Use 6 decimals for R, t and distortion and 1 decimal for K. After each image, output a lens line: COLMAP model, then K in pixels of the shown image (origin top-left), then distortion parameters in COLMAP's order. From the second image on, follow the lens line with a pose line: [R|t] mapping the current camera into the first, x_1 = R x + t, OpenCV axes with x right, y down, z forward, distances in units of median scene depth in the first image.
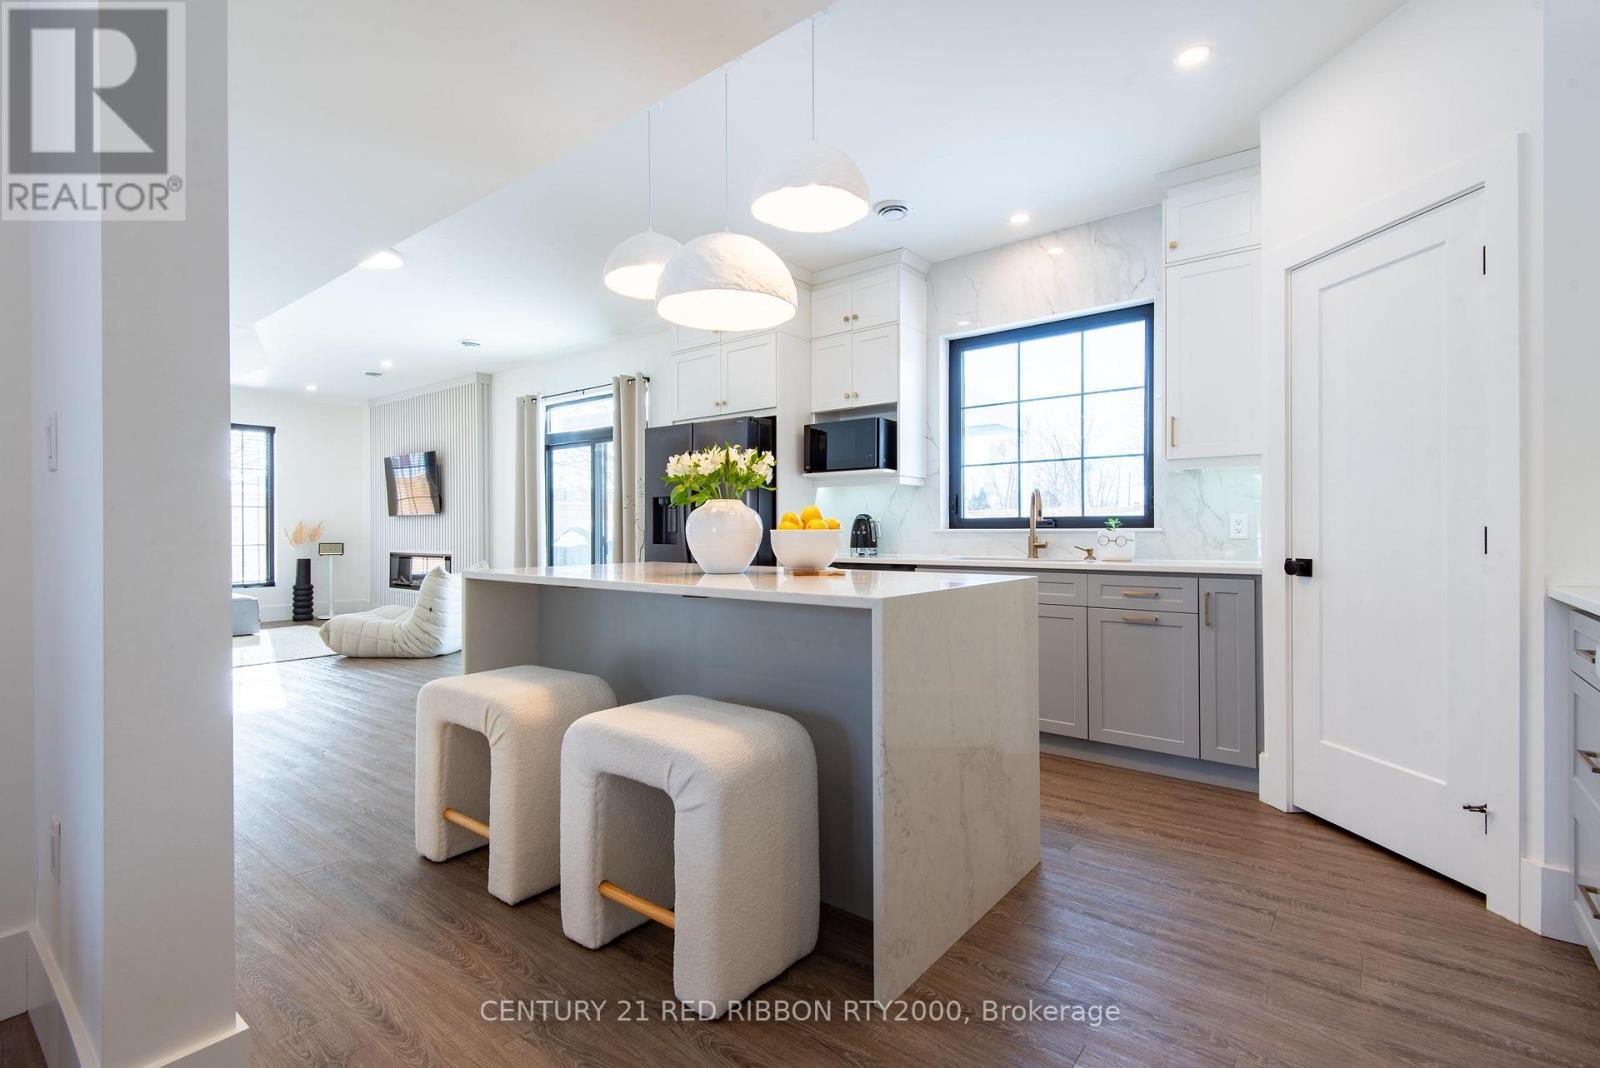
lens RADIAL K [[735.5, 0, 808.0], [0, 735.5, 528.3], [0, 0, 1]] dist [0.001597, -0.001450]
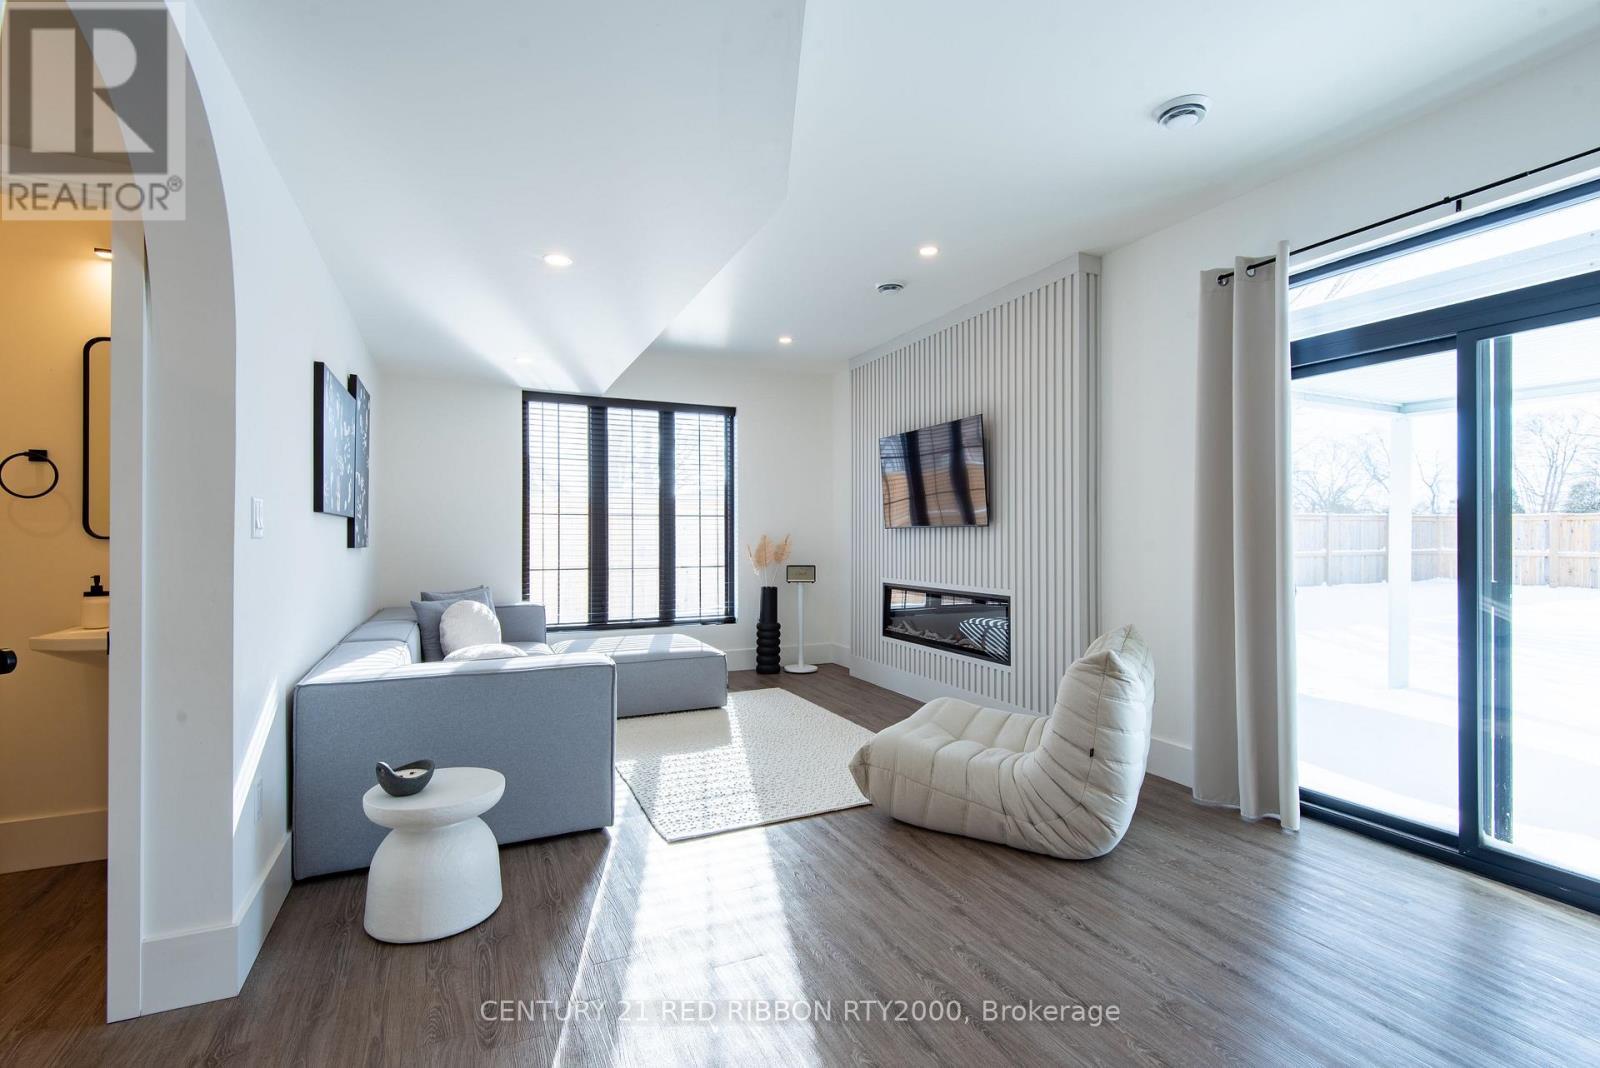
lens RADIAL K [[735.5, 0, 801.7], [0, 735.5, 539.8], [0, 0, 1]] dist [0.001597, -0.001450]
pose [[0.884338, 0.005573, -0.466814, -0.380949], [-0.001580, 0.999959, 0.008945, -0.013238], [0.466845, -0.007173, 0.884310, 0.449449]]
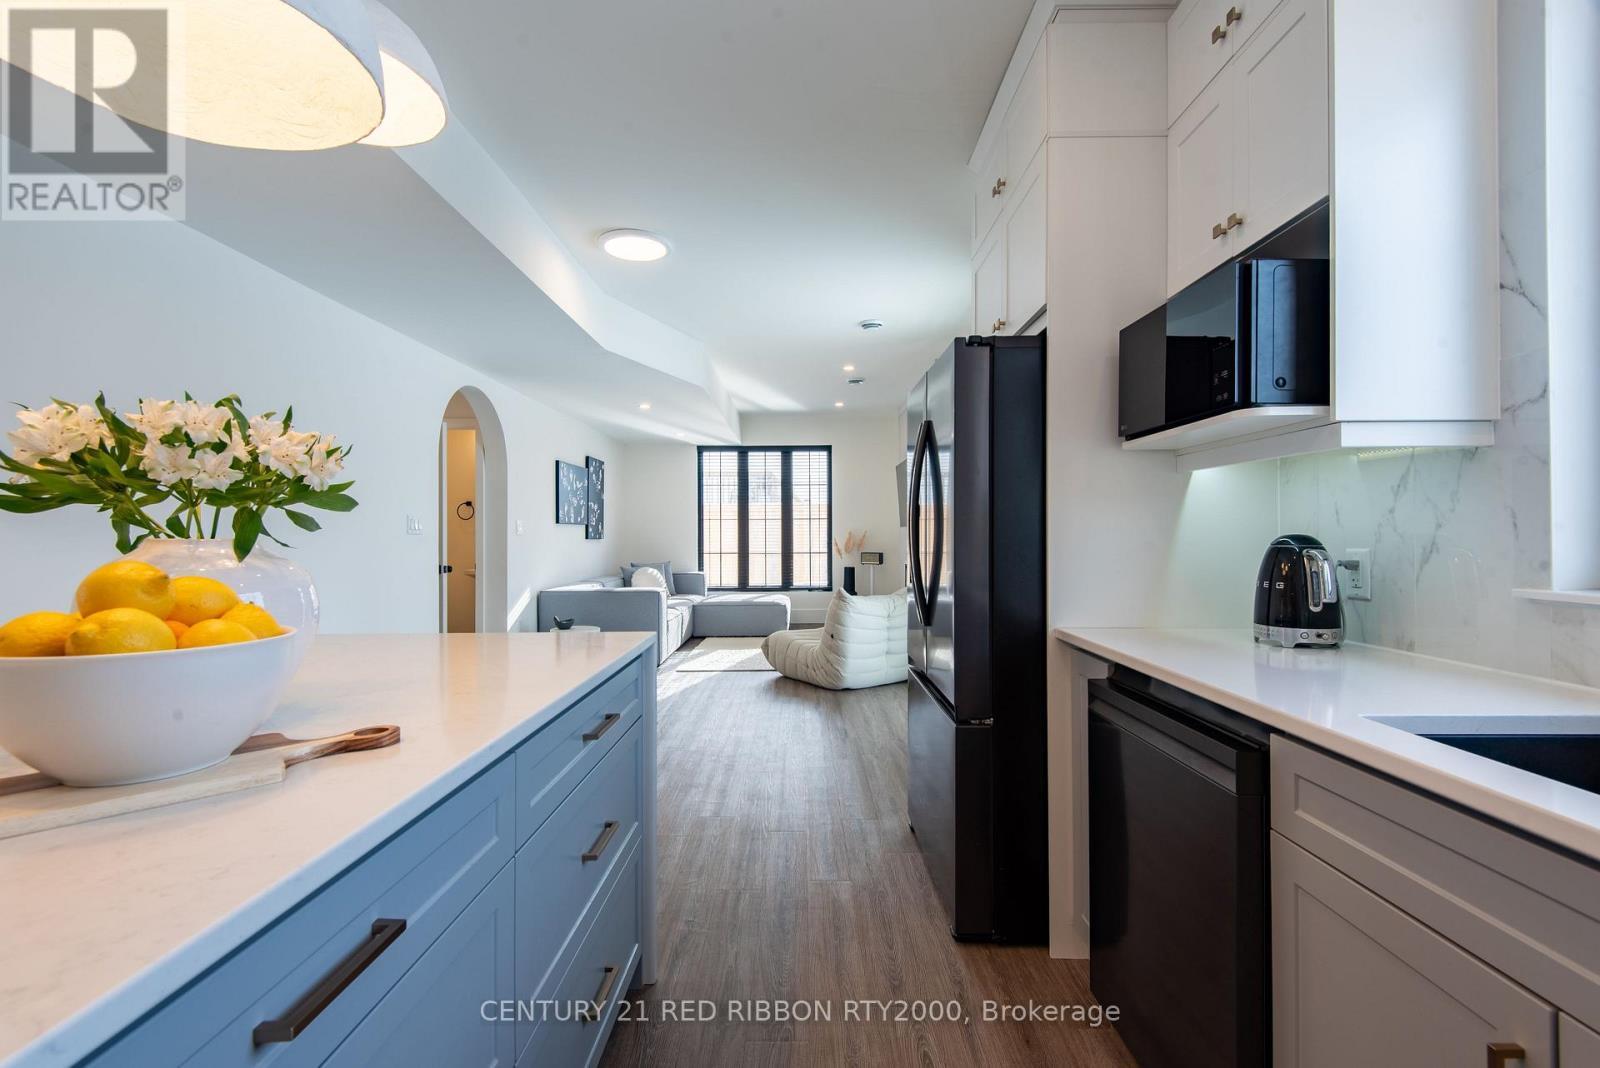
lens RADIAL K [[735.5, 0, 799.4], [0, 735.5, 535.1], [0, 0, 1]] dist [0.001597, -0.001450]
pose [[0.603046, 0.003384, -0.797699, 0.138085], [0.004162, 0.999964, 0.007388, -0.014775], [0.797696, -0.007775, 0.603010, 0.358906]]
